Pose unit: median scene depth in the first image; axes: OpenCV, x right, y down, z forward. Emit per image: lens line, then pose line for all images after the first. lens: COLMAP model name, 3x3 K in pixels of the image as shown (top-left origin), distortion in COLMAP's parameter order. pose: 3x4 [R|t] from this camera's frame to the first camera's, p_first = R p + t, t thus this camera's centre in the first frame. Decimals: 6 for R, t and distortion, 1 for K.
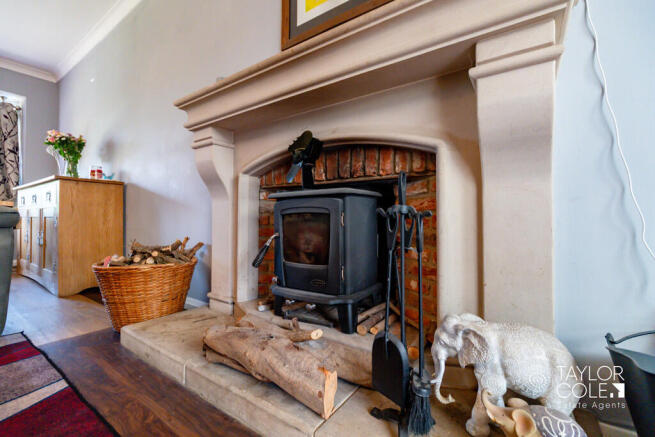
lens RADIAL K [[285.3, 0, 327.5], [0, 285.3, 218.5], [0, 0, 1]] dist [-0.005180, -0.000569]
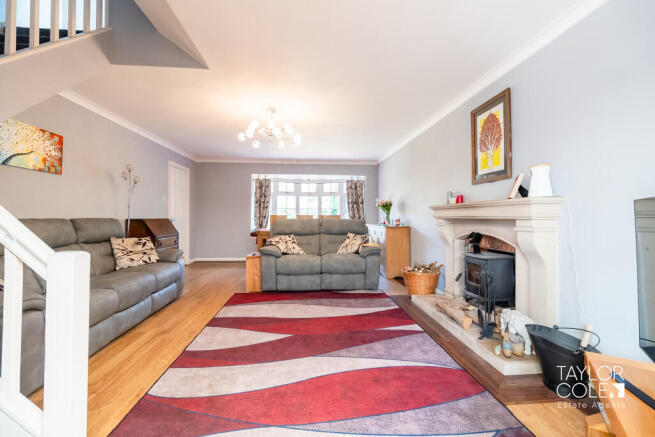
lens RADIAL K [[285.3, 0, 327.5], [0, 285.3, 218.5], [0, 0, 1]] dist [-0.005180, -0.000569]
pose [[0.635482, -0.002828, -0.772111, 0.776479], [0.014167, 0.999868, 0.007998, -0.337958], [0.771986, -0.016021, 0.635438, -1.194250]]
